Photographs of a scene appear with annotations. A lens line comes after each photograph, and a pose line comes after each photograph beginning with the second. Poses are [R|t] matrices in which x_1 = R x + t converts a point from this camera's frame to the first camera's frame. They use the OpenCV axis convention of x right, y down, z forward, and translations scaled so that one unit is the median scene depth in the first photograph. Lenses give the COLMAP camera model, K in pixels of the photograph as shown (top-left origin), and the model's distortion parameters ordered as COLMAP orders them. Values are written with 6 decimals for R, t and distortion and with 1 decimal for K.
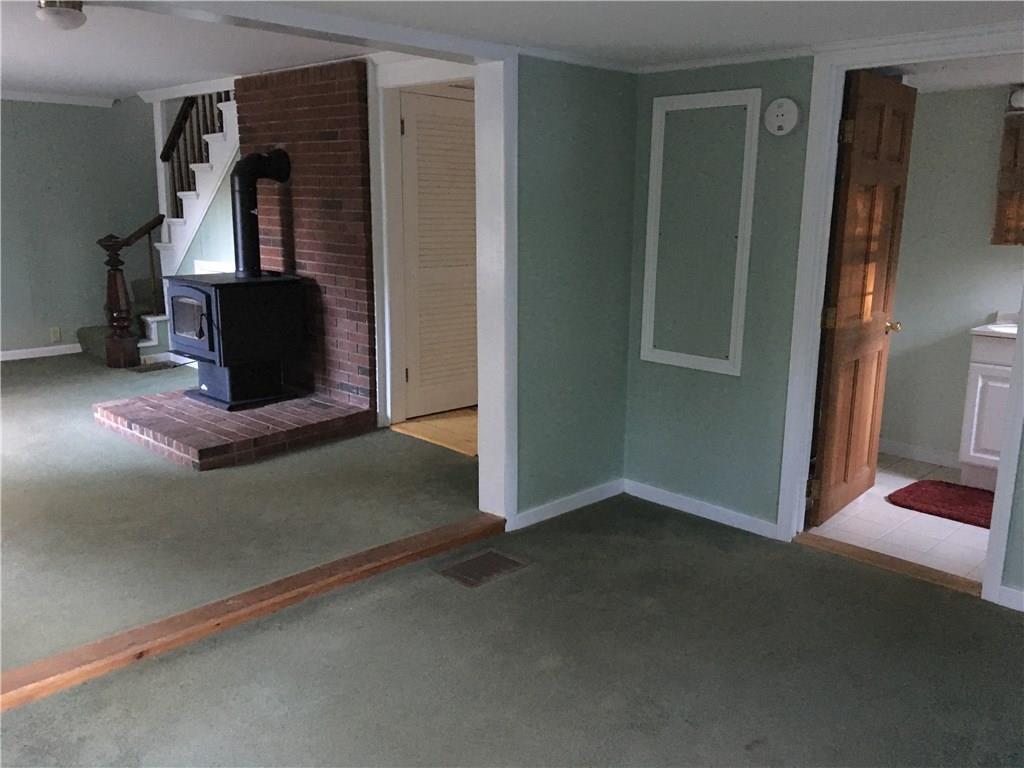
lens RADIAL K [[859.4, 0, 512.0], [0, 859.4, 384.0], [0, 0, 1]] dist [0.060365, -0.091342]
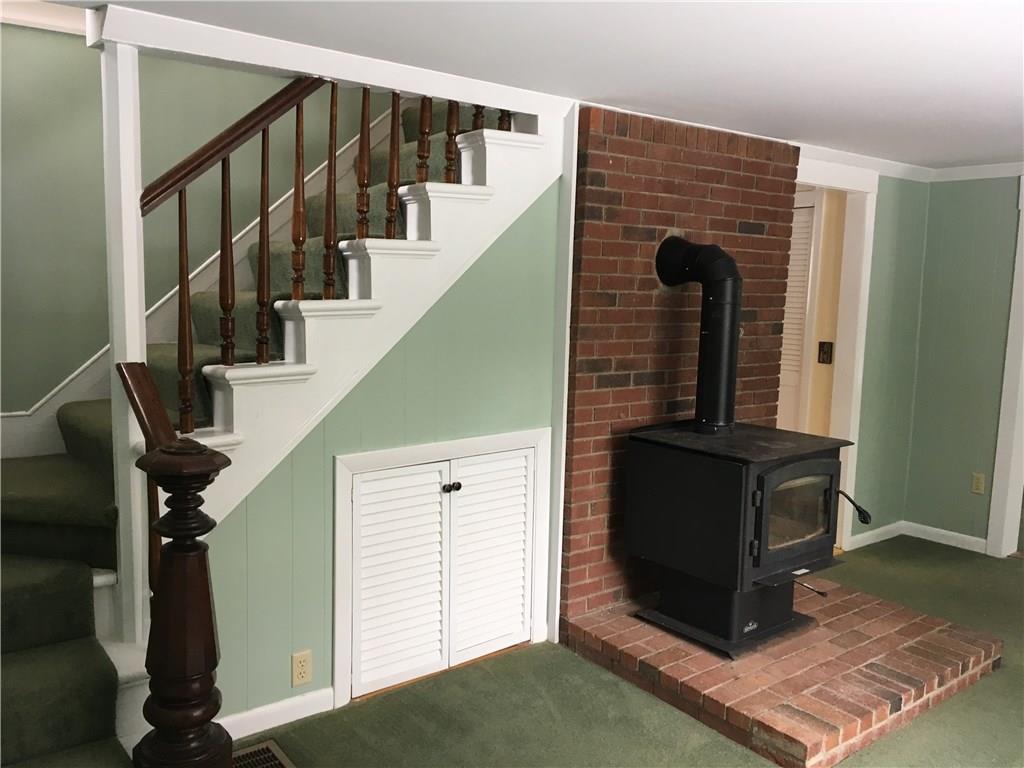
lens RADIAL K [[878.5, 0, 512.0], [0, 878.5, 384.0], [0, 0, 1]] dist [0.038967, -0.007941]
pose [[0.125091, -0.131122, 0.983443, -1.006298], [0.185491, 0.976841, 0.106648, -0.269623], [-0.974651, 0.169080, 0.146516, 1.094960]]
